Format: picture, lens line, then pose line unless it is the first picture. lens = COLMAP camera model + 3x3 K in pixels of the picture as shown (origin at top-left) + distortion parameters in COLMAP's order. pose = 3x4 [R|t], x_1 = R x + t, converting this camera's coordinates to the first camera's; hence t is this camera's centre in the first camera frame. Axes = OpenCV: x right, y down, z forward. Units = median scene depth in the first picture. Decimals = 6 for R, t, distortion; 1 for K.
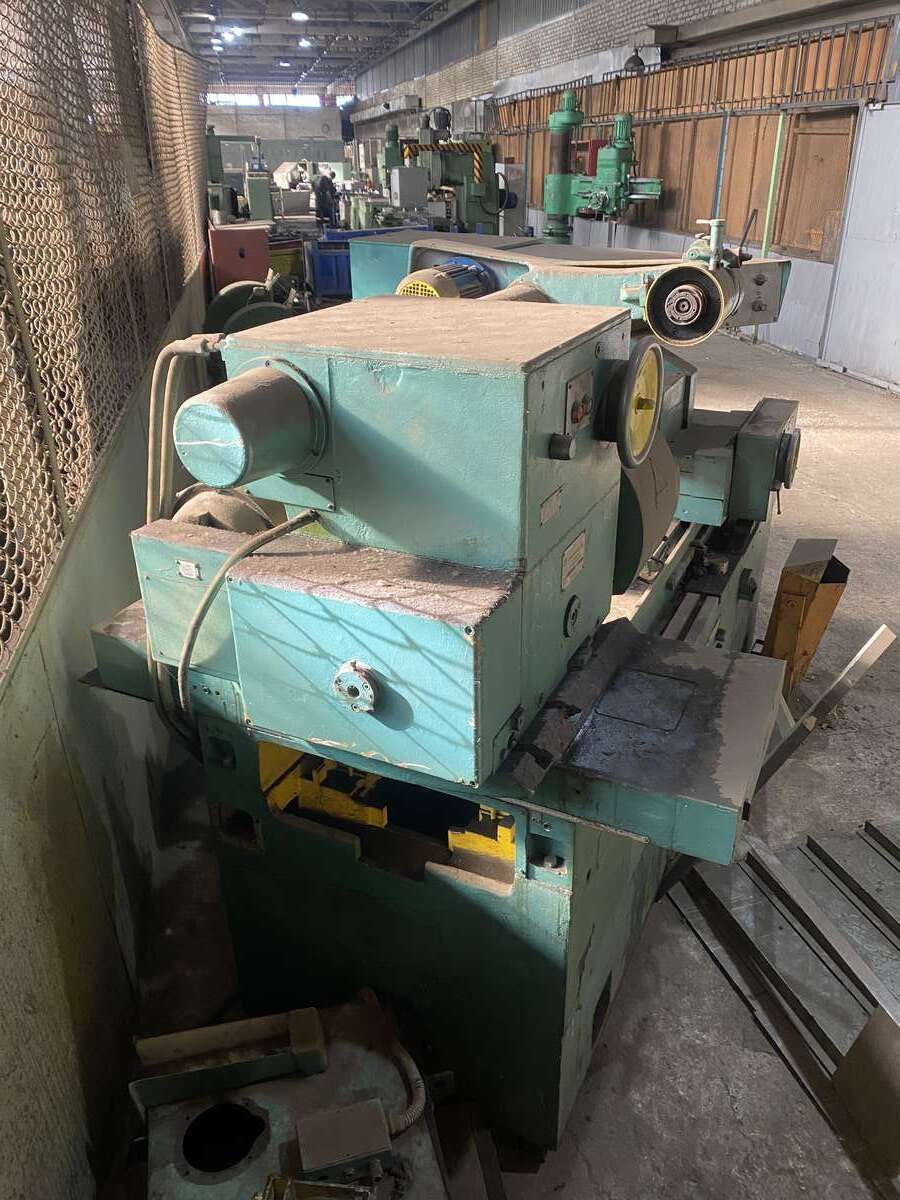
lens RADIAL K [[905.6, 0, 461.8], [0, 905.6, 603.2], [0, 0, 1]] dist [0.034975, -0.035767]
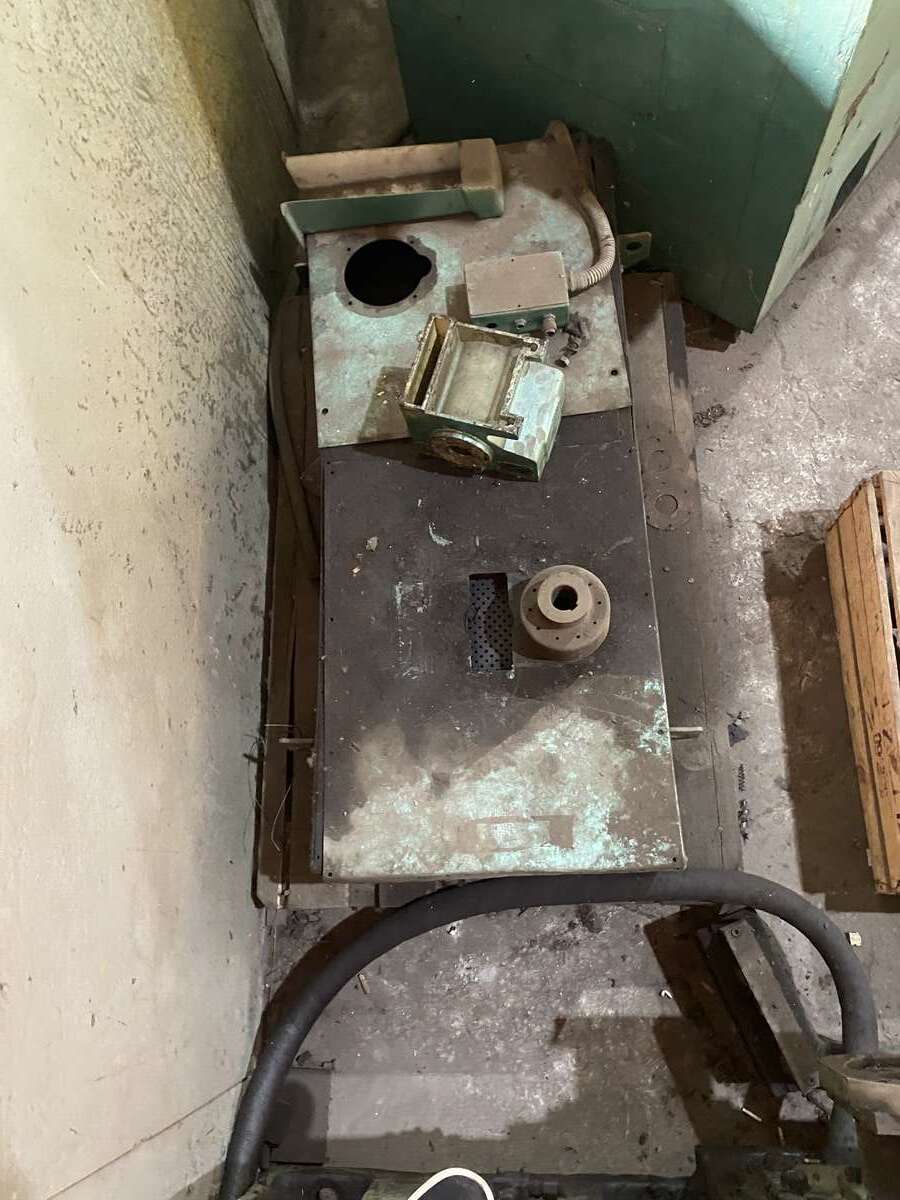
lens RADIAL K [[905.6, 0, 461.8], [0, 905.6, 603.2], [0, 0, 1]] dist [0.034975, -0.035767]
pose [[0.975967, 0.163384, -0.144199, -0.003844], [-0.001972, 0.668308, 0.743882, 0.126927], [0.217908, -0.725720, 0.652569, 0.181046]]
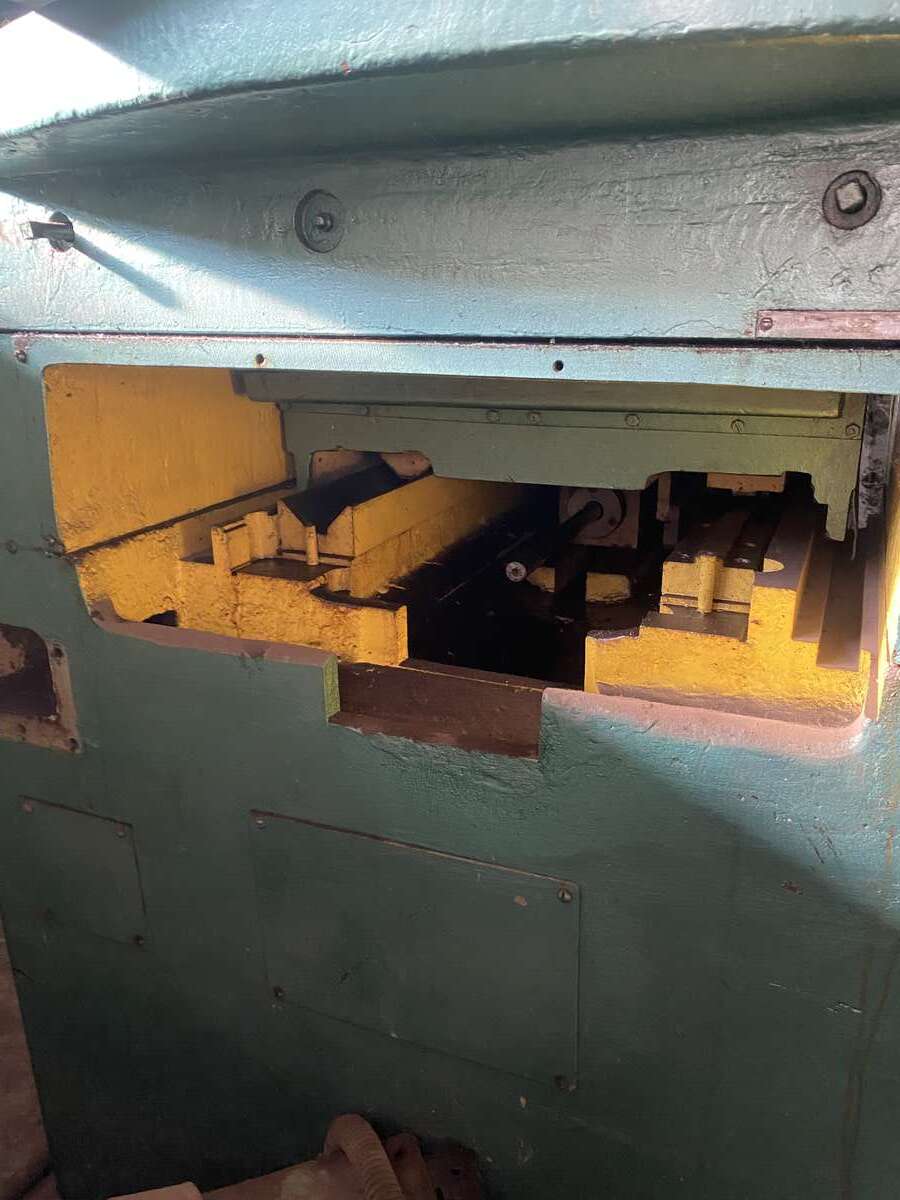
lens RADIAL K [[905.6, 0, 461.8], [0, 905.6, 603.2], [0, 0, 1]] dist [0.034975, -0.035767]
pose [[0.998671, -0.008651, 0.050799, -0.088636], [0.015448, 0.990727, -0.134990, 0.307802], [-0.049160, 0.135596, 0.989544, 0.699159]]
